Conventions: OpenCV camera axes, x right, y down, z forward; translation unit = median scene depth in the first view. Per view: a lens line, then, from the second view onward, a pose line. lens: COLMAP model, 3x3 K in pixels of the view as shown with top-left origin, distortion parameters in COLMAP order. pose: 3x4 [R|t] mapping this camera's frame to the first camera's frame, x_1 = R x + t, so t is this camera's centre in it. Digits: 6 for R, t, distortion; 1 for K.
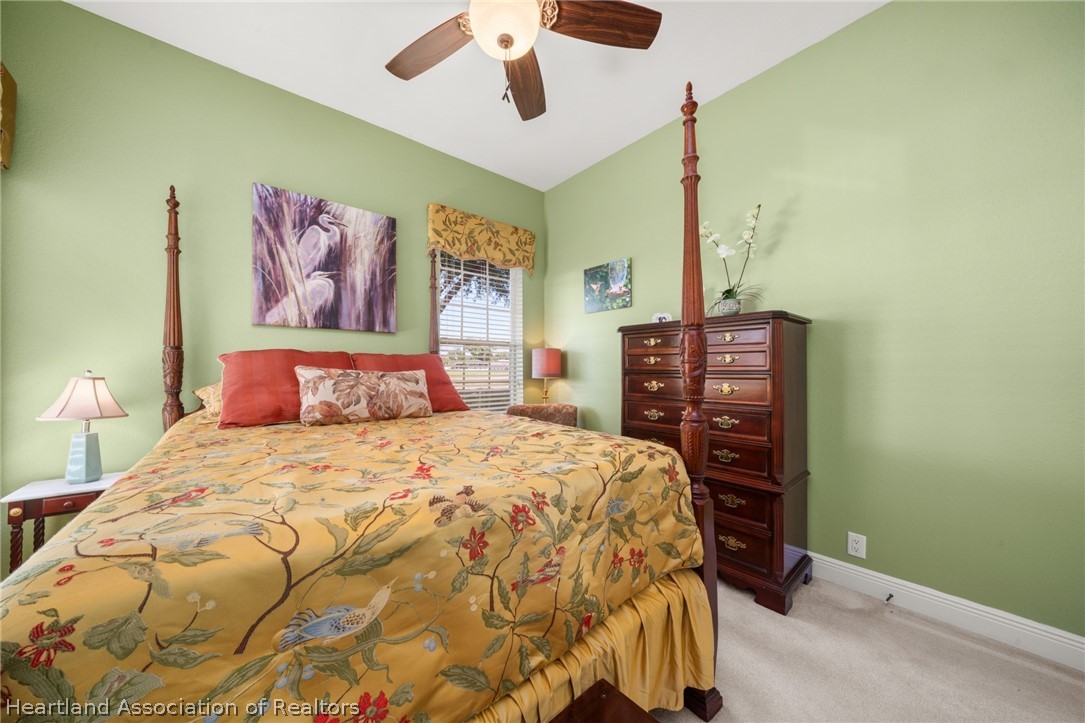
lens RADIAL K [[379.3, 0, 525.2], [0, 379.3, 358.4], [0, 0, 1]] dist [-0.009276, 0.000248]
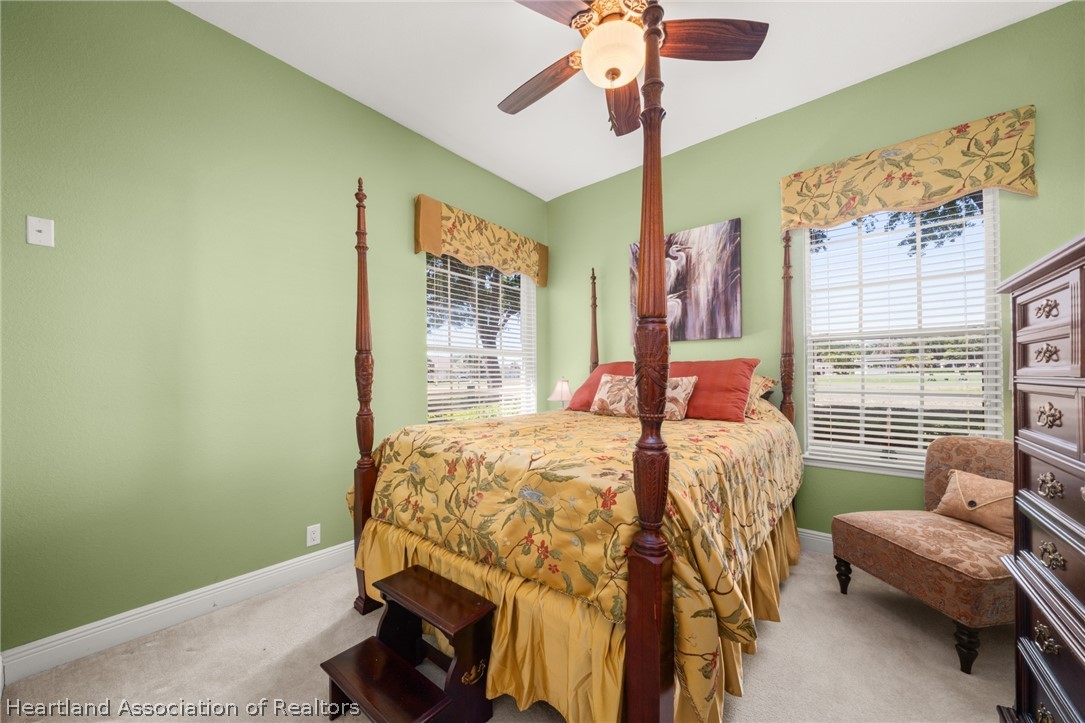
lens RADIAL K [[397.4, 0, 529.3], [0, 397.4, 363.5], [0, 0, 1]] dist [-0.000829, -0.000038]
pose [[0.150595, -0.031530, -0.988093, 0.618997], [0.034997, 0.999035, -0.026545, 0.007553], [0.987976, -0.030583, 0.151553, 0.344636]]
